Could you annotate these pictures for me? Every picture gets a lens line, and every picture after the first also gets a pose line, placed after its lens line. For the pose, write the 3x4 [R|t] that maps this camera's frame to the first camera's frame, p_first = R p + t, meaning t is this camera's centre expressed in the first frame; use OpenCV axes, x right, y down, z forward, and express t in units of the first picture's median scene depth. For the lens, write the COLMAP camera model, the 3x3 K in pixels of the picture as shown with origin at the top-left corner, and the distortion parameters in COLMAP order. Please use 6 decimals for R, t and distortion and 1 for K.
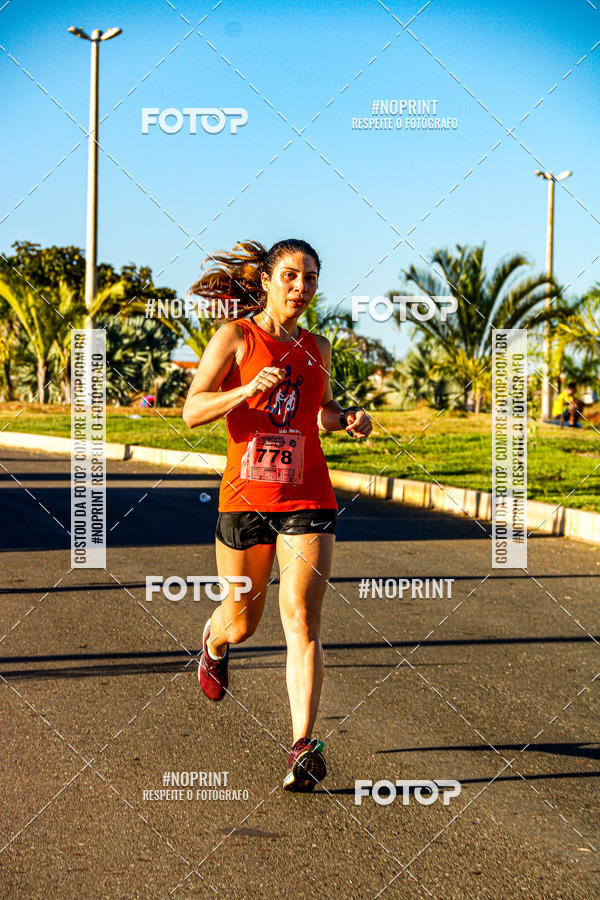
lens RADIAL K [[4238.1, 0, 300.0], [0, 4238.1, 450.0], [0, 0, 1]] dist [1.398324, 0.465583]
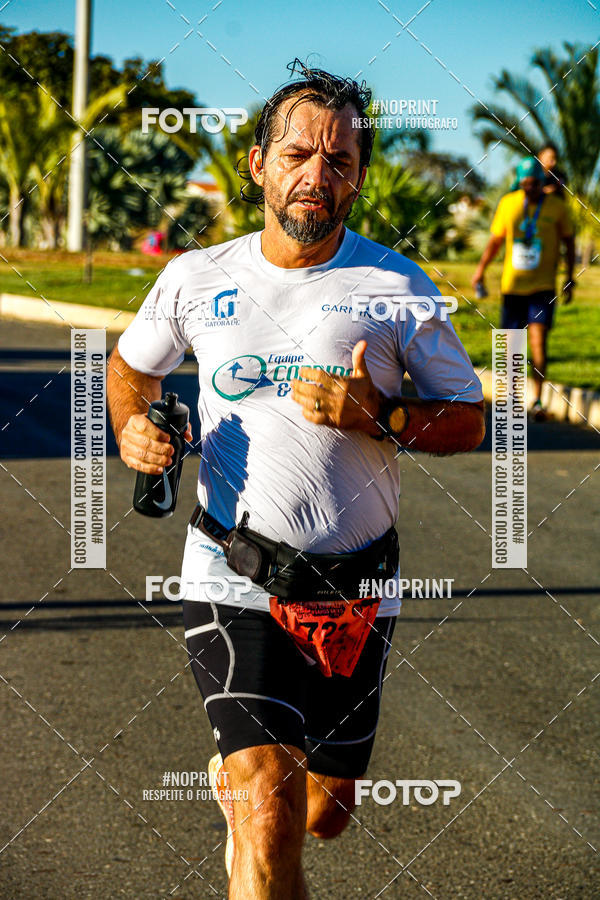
lens RADIAL K [[4238.1, 0, 300.0], [0, 4238.1, 450.0], [0, 0, 1]] dist [1.398324, 0.465583]
pose [[0.999868, 0.012991, 0.009731, -0.016686], [-0.012944, 0.999904, -0.004888, 0.028540], [-0.009794, 0.004761, 0.999941, 0.232819]]
